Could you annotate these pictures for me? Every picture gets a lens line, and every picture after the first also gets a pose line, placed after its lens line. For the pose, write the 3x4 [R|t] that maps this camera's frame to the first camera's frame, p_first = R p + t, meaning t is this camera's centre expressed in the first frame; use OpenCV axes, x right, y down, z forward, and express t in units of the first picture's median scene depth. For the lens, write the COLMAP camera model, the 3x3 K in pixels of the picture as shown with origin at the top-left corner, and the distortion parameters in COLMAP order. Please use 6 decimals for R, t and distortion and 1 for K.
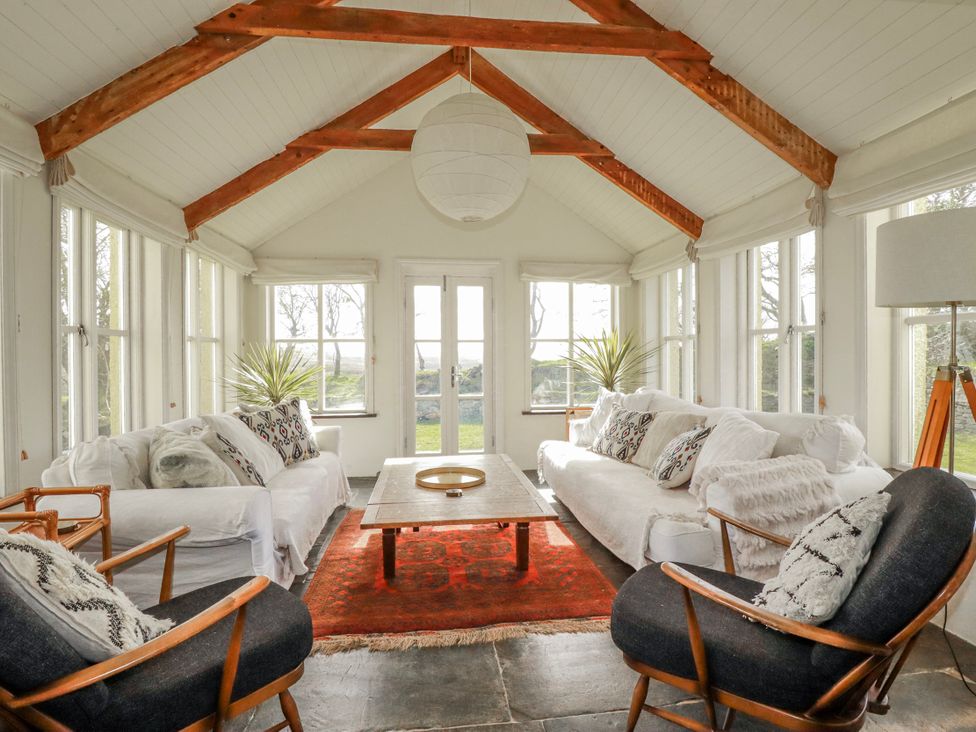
lens RADIAL K [[507.5, 0, 489.5], [0, 507.5, 359.0], [0, 0, 1]] dist [-0.000554, -0.012580]
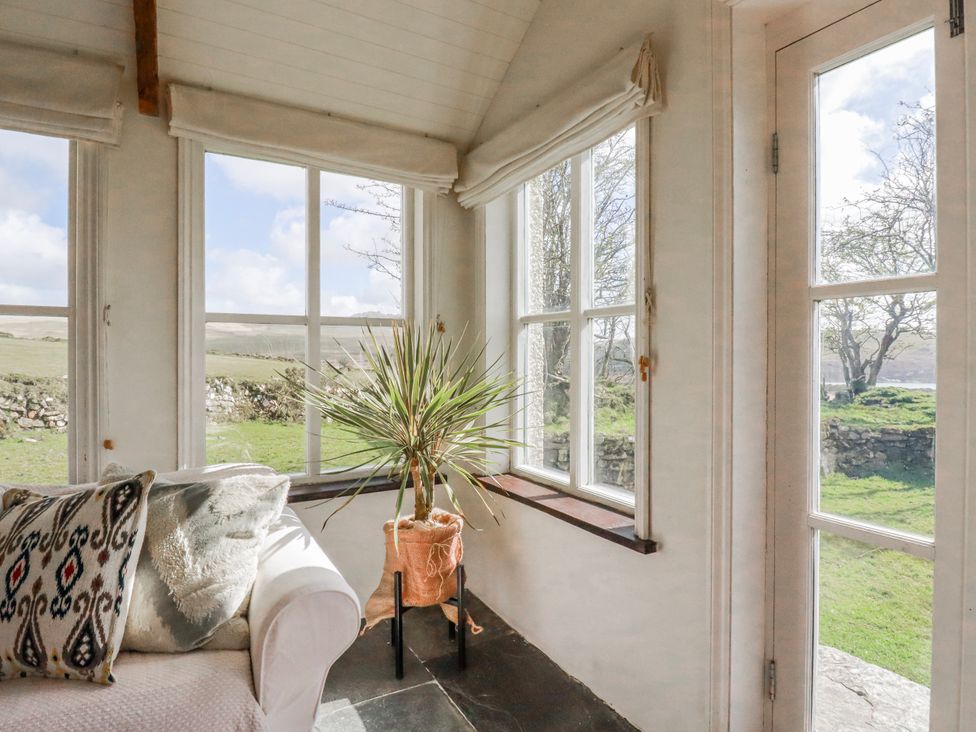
lens RADIAL K [[546.2, 0, 488.7], [0, 546.2, 354.9], [0, 0, 1]] dist [0.002018, -0.015159]
pose [[0.411144, 0.009154, -0.911524, 0.035306], [-0.008914, 0.999942, 0.006021, -0.006215], [0.911527, 0.005650, 0.411202, 0.775321]]
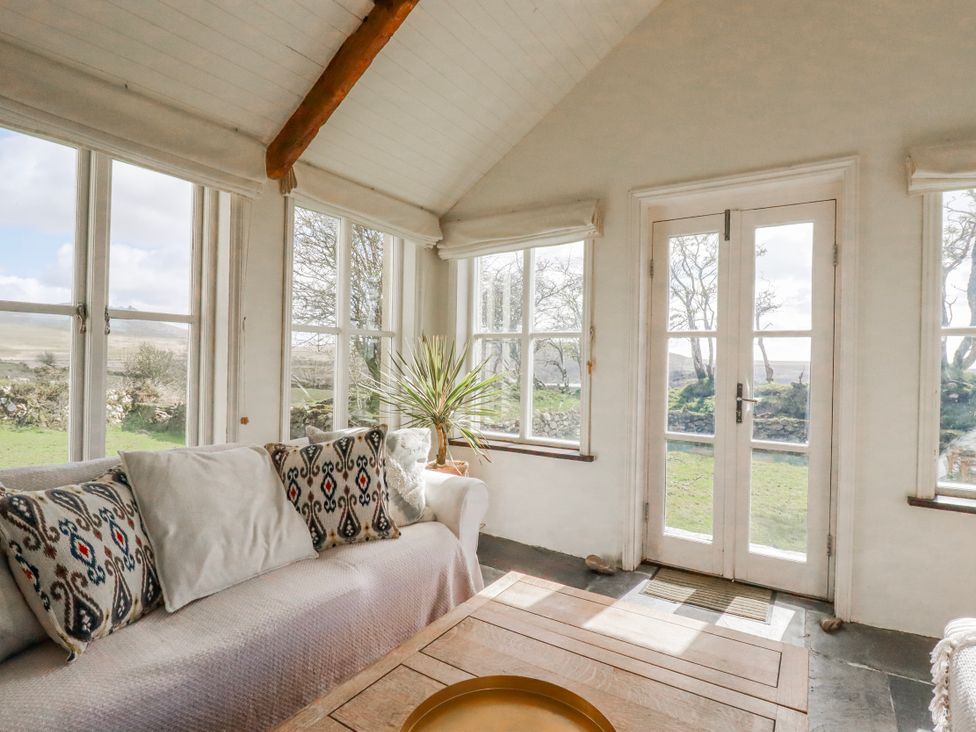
lens RADIAL K [[507.5, 0, 489.5], [0, 507.5, 359.0], [0, 0, 1]] dist [-0.000554, -0.012580]
pose [[0.771629, 0.020882, -0.635730, 0.061903], [-0.027935, 0.999609, -0.001073, -0.002682], [0.635459, 0.018587, 0.771911, 0.458558]]
